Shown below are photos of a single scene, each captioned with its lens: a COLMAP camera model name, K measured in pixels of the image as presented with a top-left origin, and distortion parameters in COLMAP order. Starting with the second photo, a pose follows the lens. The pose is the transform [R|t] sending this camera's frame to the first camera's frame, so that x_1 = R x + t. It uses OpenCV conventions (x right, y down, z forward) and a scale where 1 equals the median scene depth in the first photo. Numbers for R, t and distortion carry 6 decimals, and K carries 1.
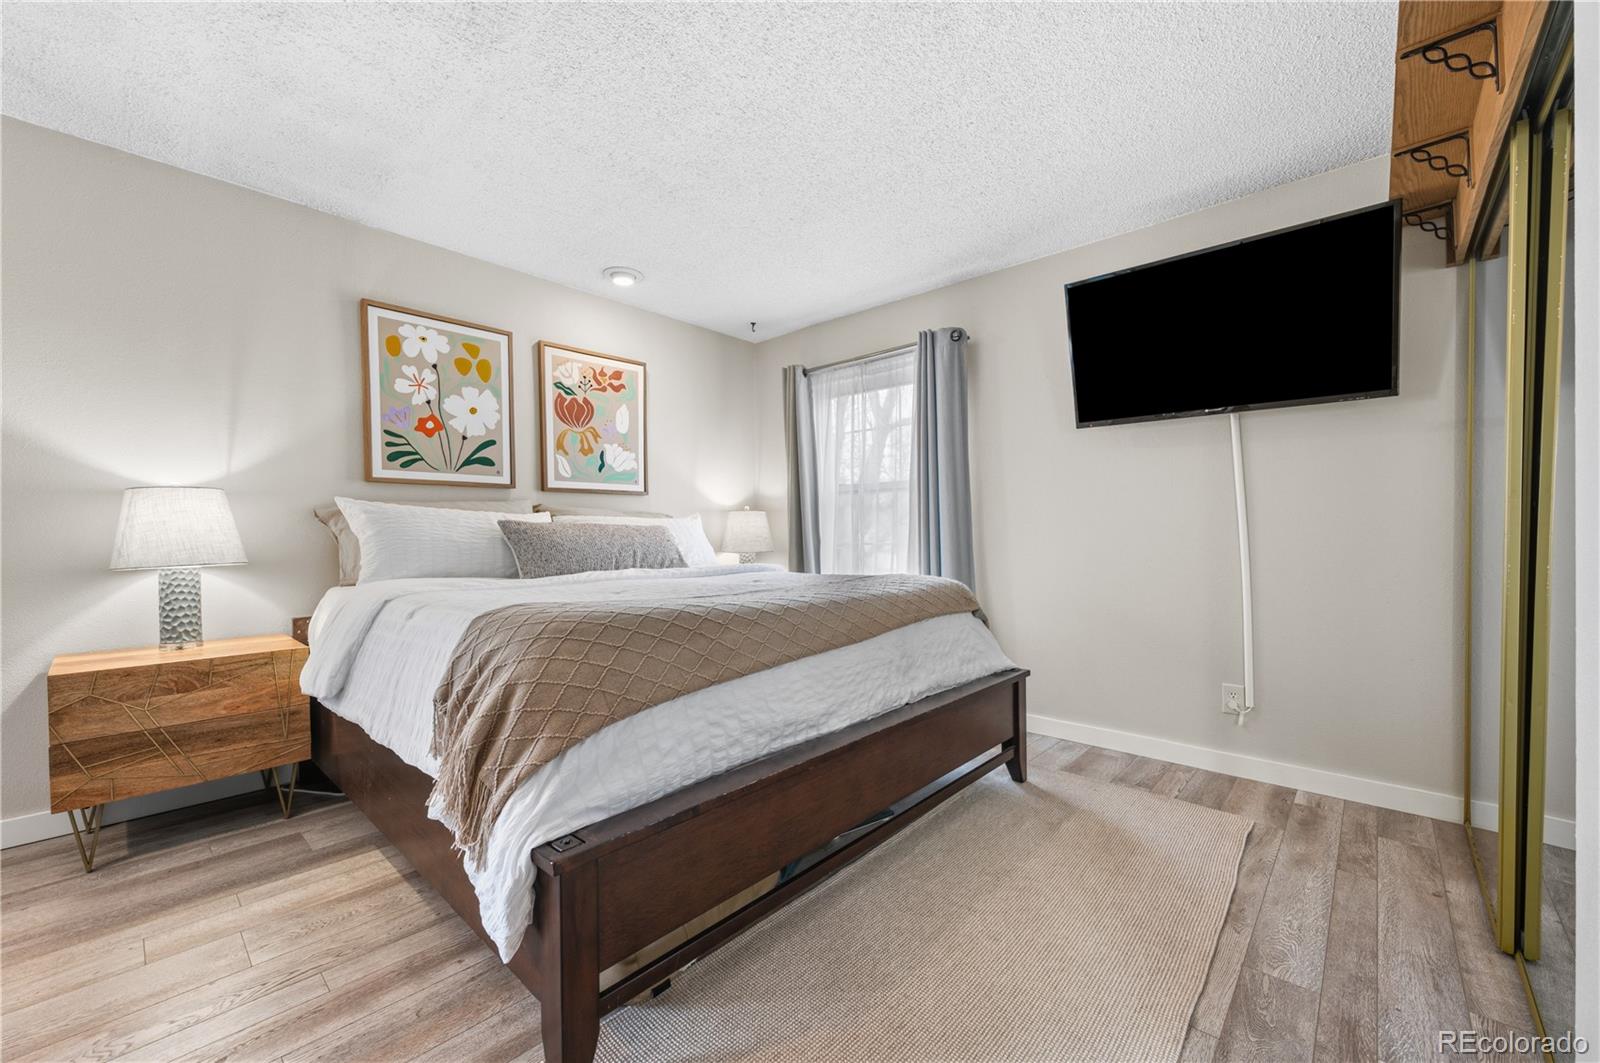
lens RADIAL K [[626.7, 0, 800.8], [0, 626.7, 535.9], [0, 0, 1]] dist [-0.001440, -0.000521]
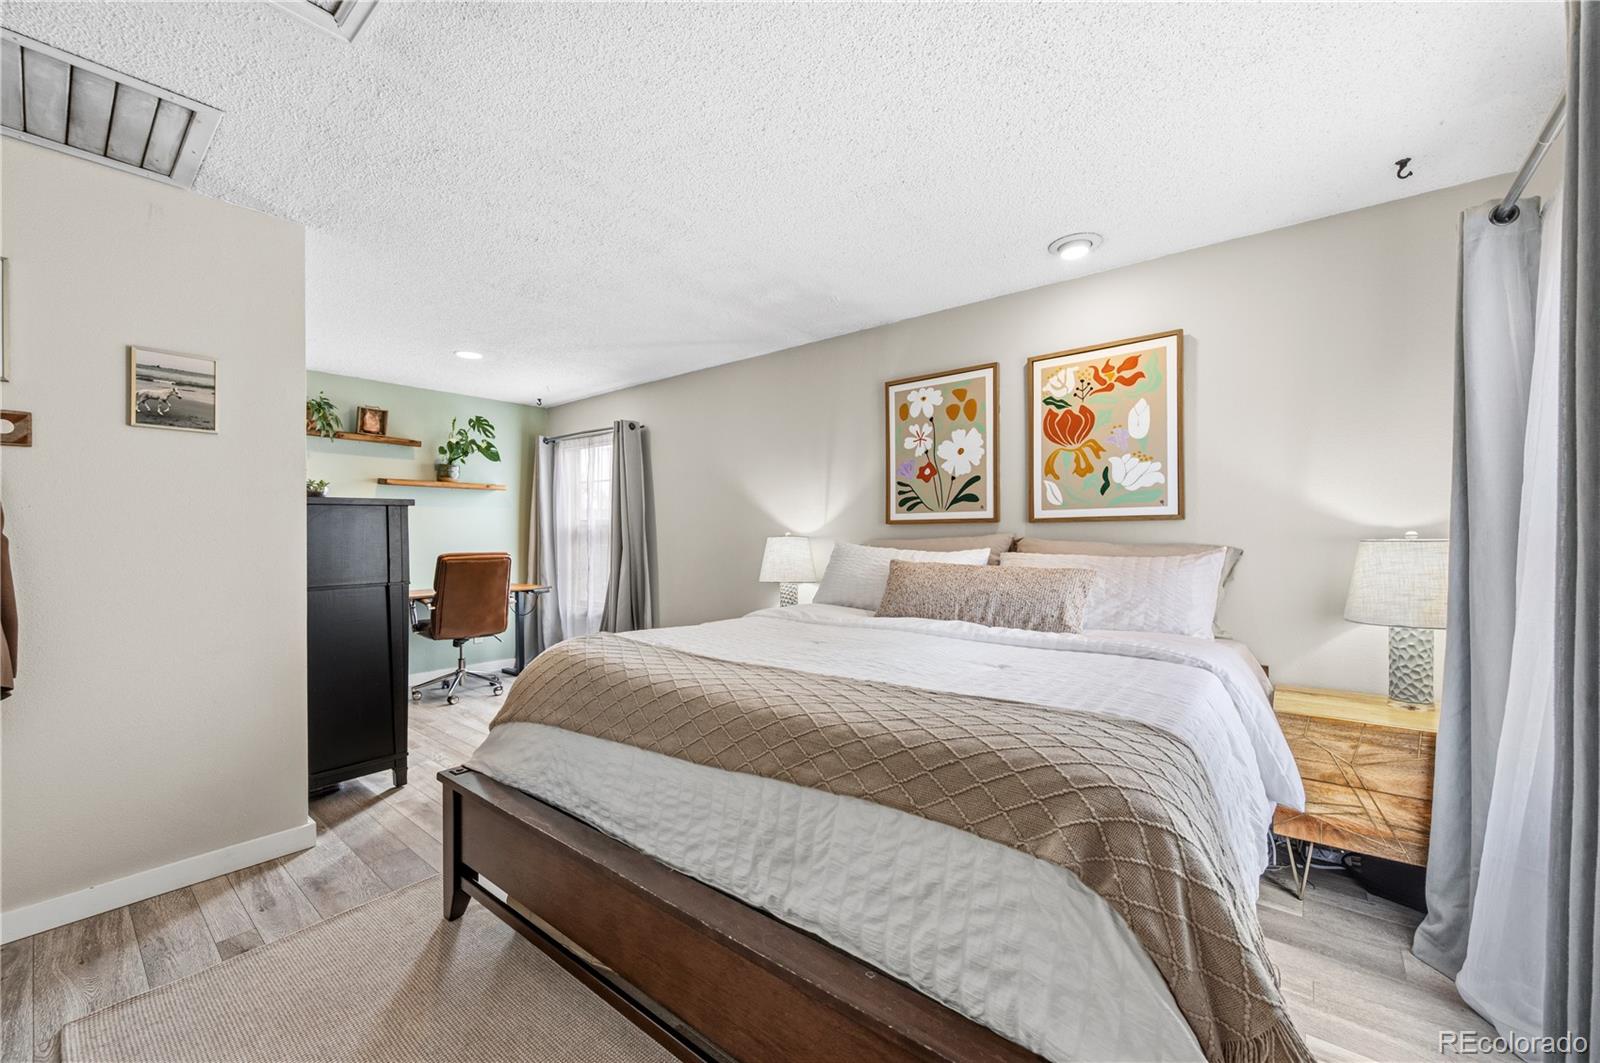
lens RADIAL K [[626.7, 0, 800.8], [0, 626.7, 535.9], [0, 0, 1]] dist [-0.001440, -0.000521]
pose [[0.065064, 0.011159, -0.997819, 0.509367], [0.003860, 0.999927, 0.011434, -0.068327], [0.997874, -0.004595, 0.065017, 0.647650]]
